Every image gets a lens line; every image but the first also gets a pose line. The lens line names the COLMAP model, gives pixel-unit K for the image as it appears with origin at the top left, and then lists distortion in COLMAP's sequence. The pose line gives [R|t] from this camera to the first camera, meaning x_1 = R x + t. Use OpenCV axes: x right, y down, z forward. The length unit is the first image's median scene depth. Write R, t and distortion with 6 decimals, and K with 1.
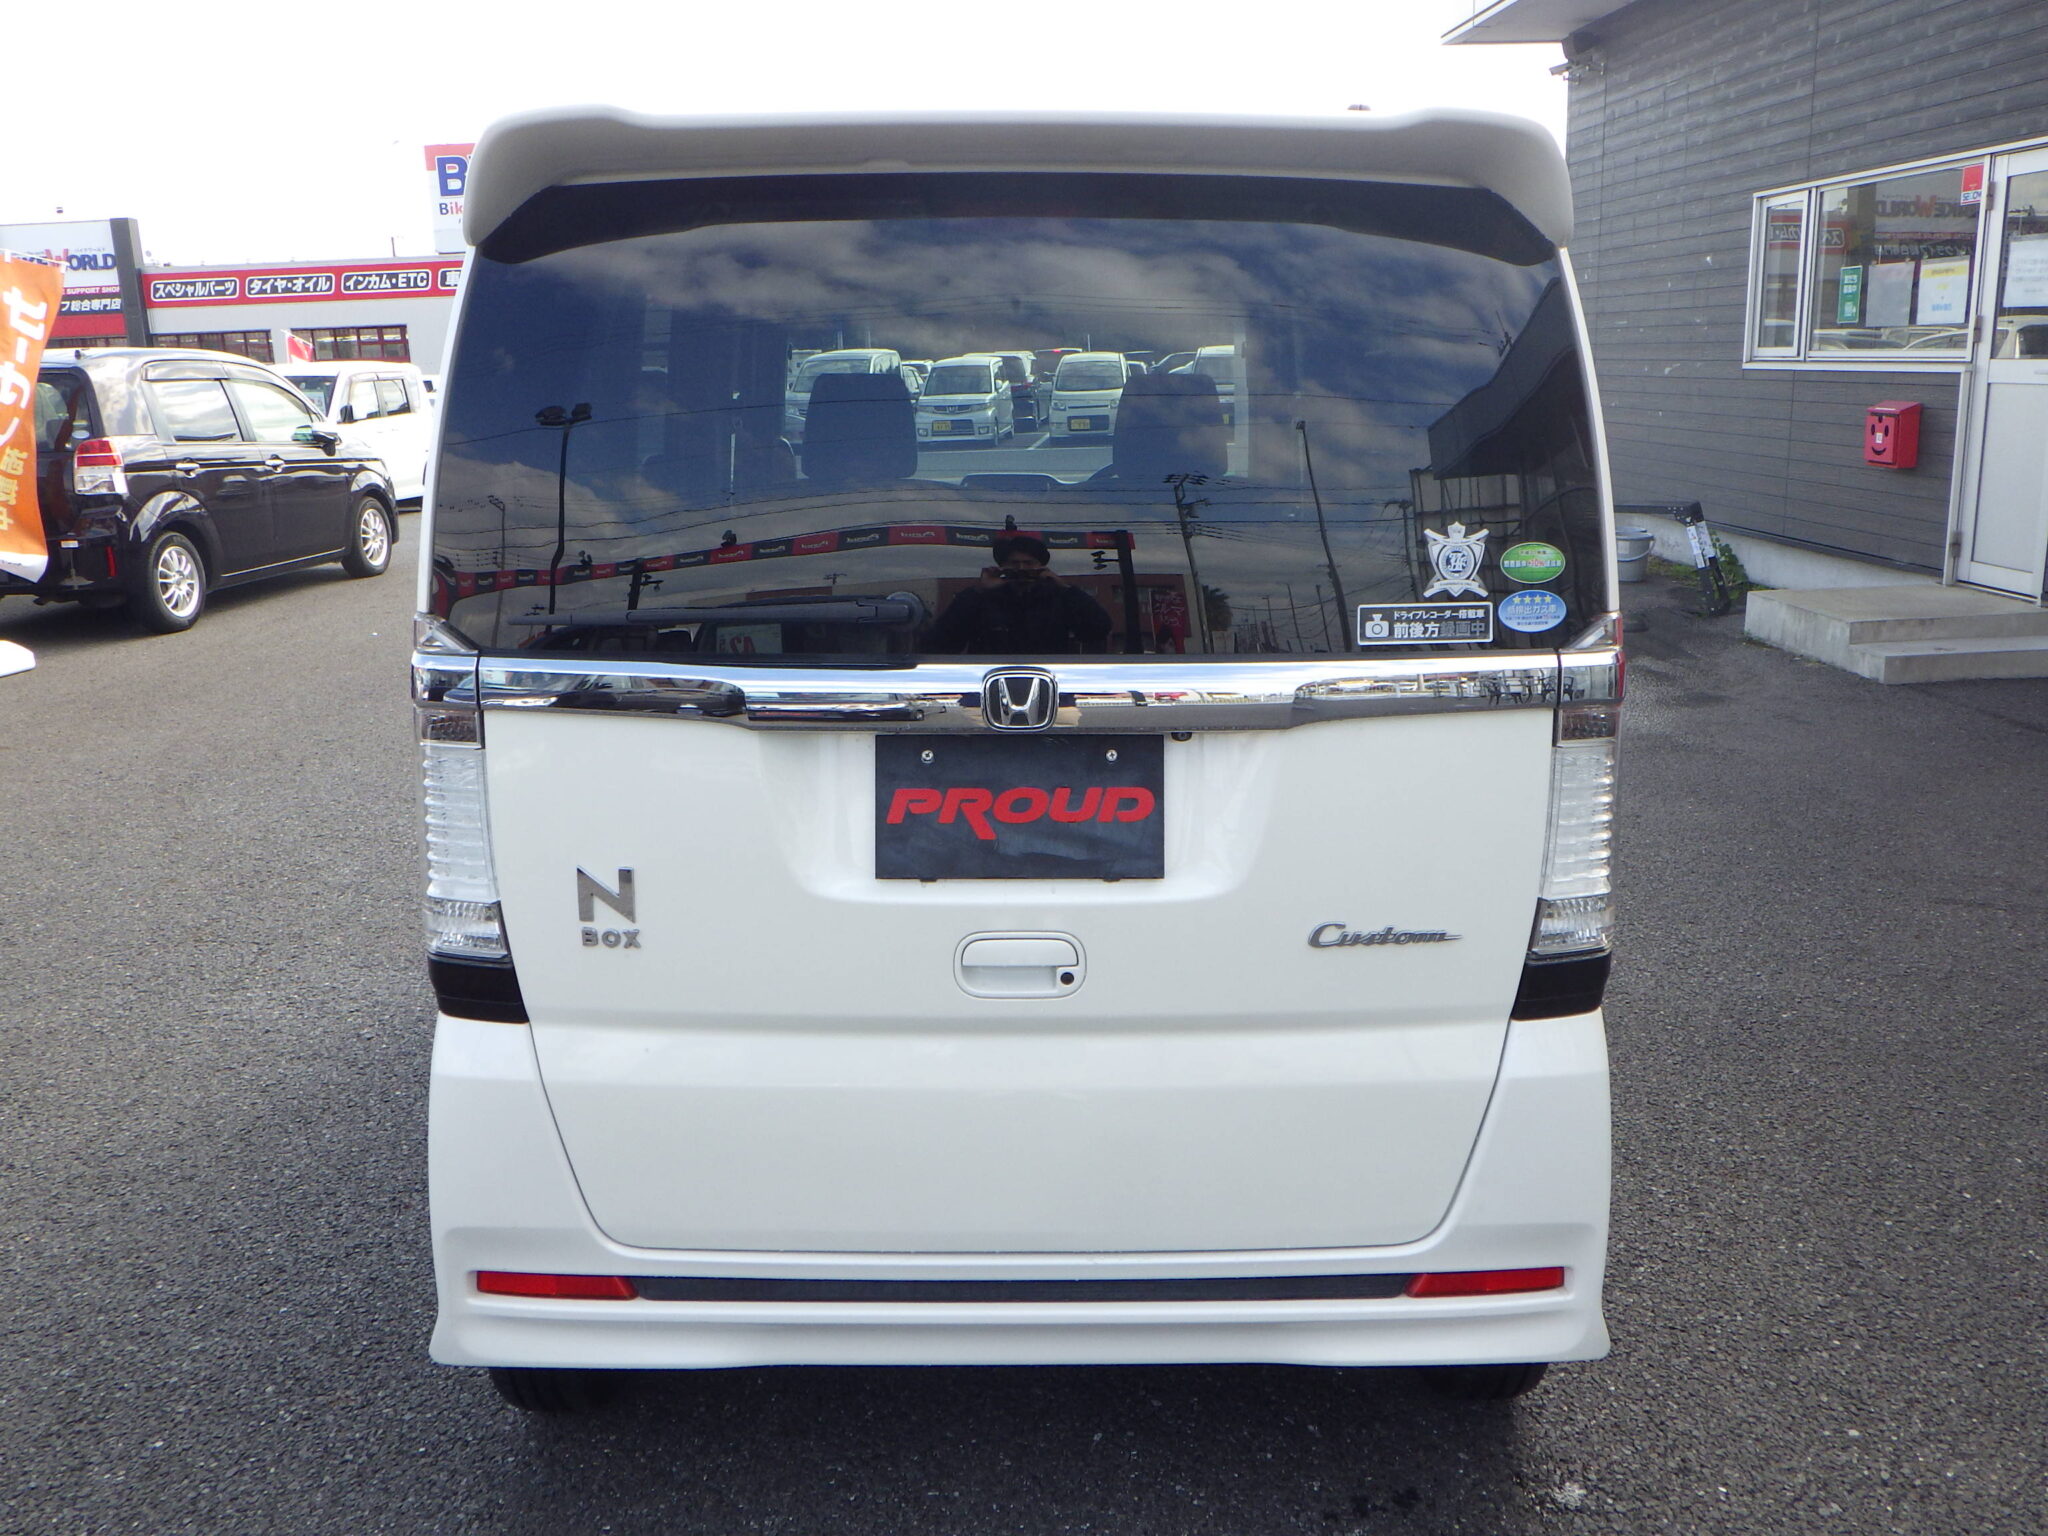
lens RADIAL K [[1721.5, 0, 1035.8], [0, 1721.5, 763.3], [0, 0, 1]] dist [-0.014668, -0.005718]
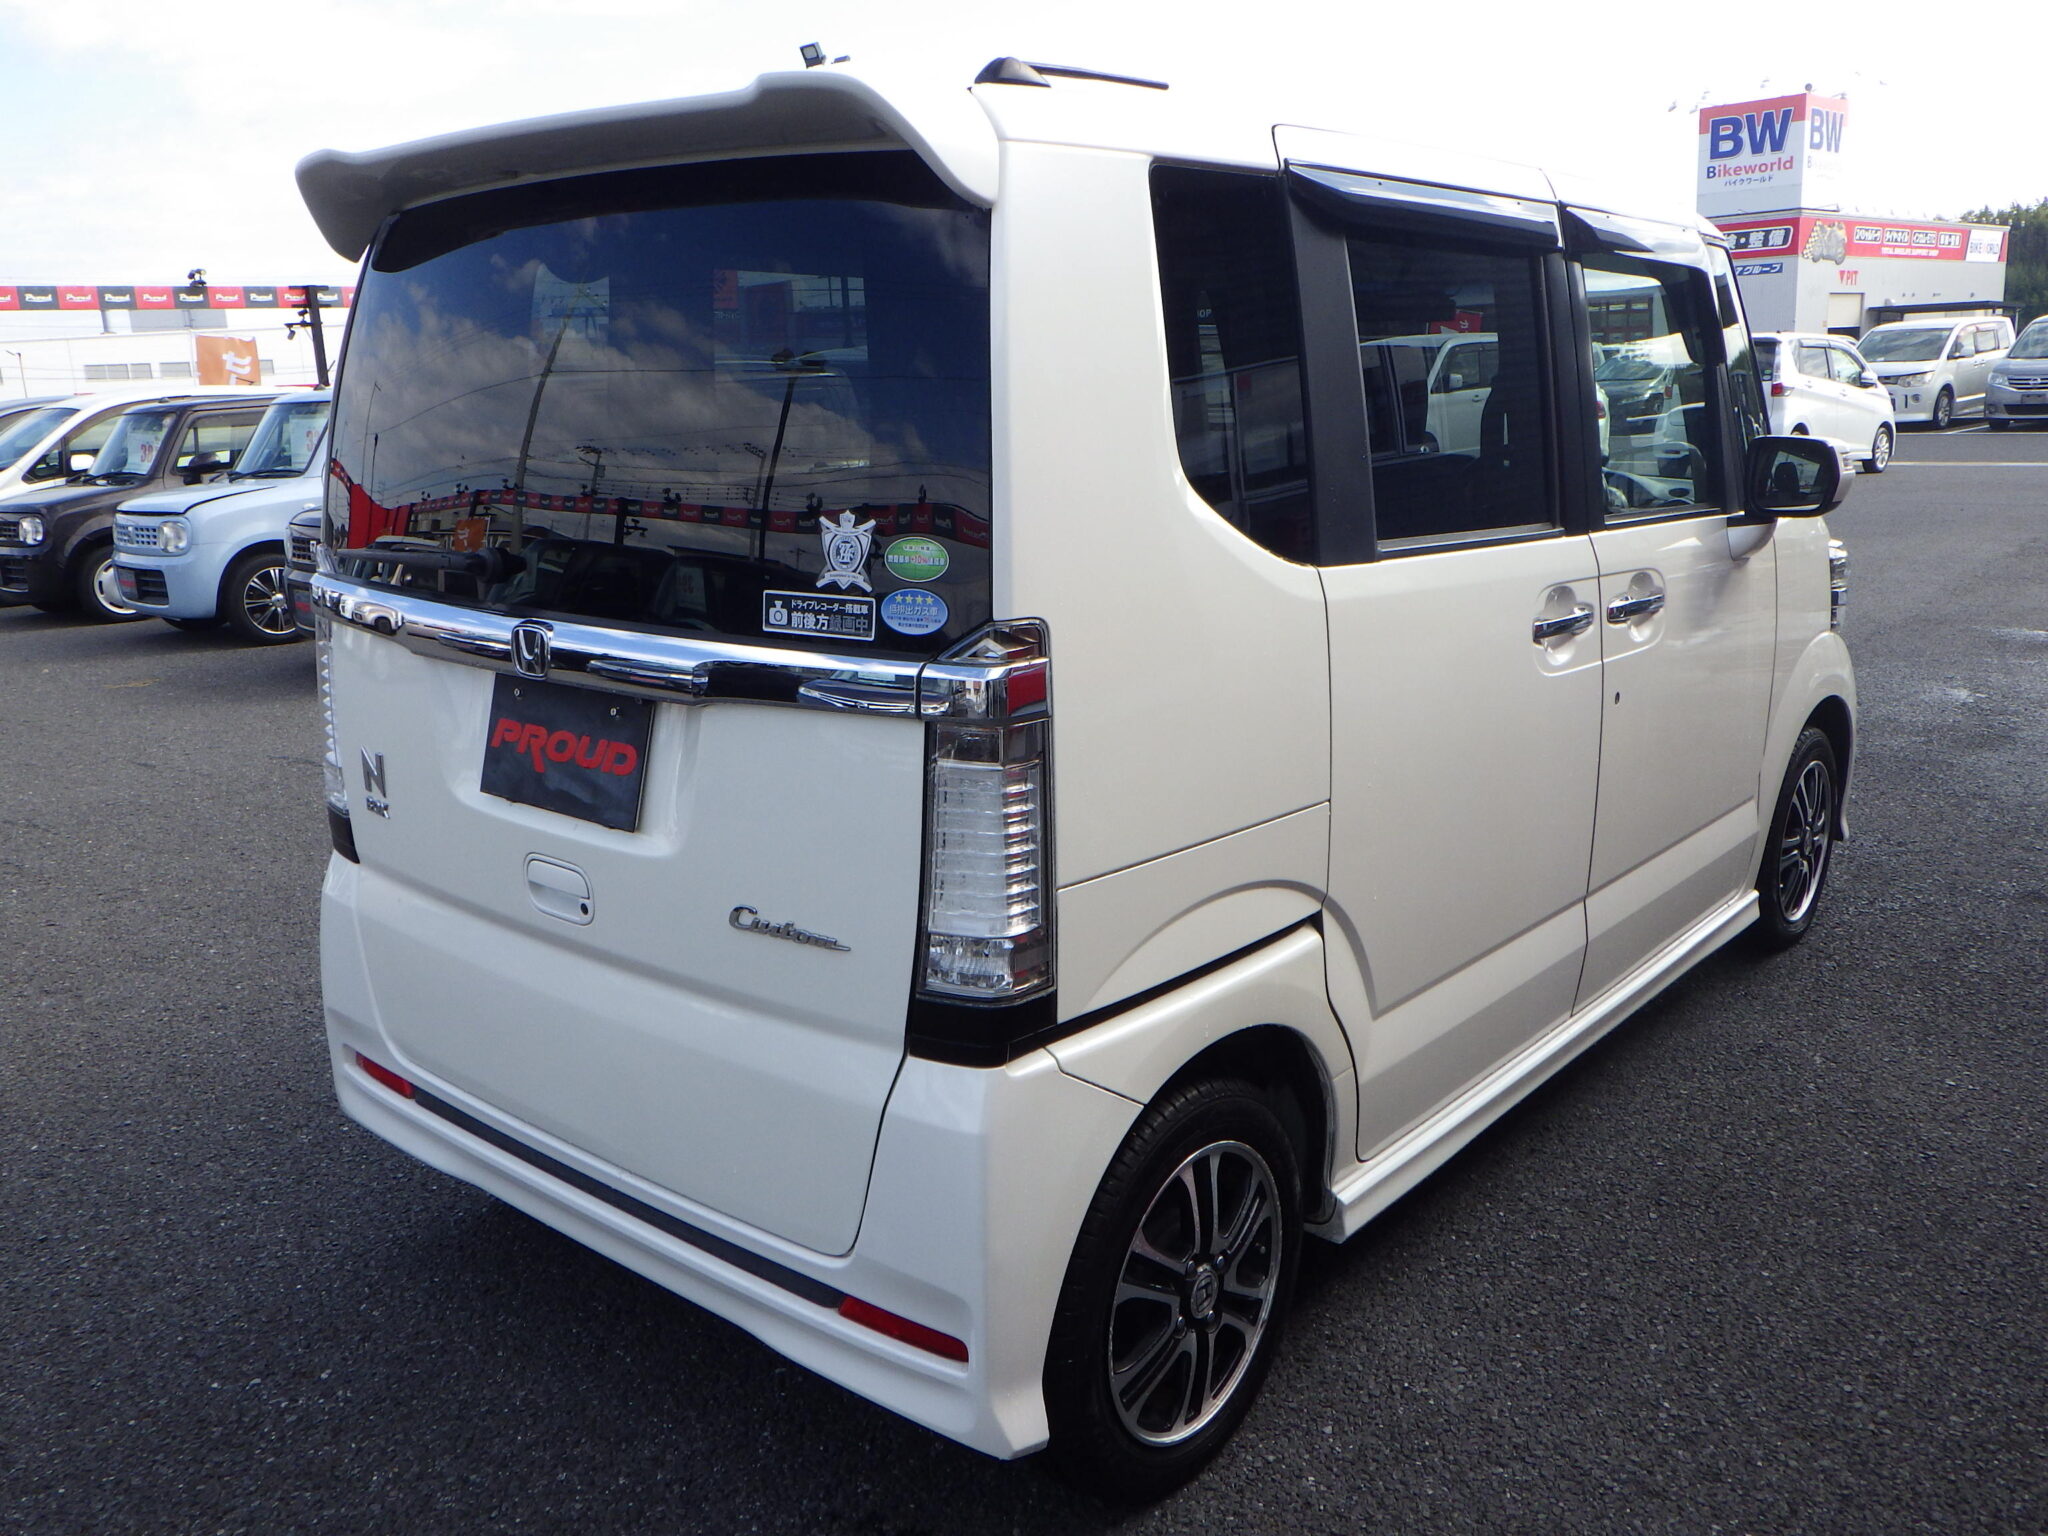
lens RADIAL K [[1721.5, 0, 1035.8], [0, 1721.5, 763.3], [0, 0, 1]] dist [-0.014668, -0.005718]
pose [[0.752686, 0.141548, -0.642983, 0.941230], [-0.129889, 0.989346, 0.065747, -0.077918], [0.645439, 0.034029, 0.763053, 0.348056]]
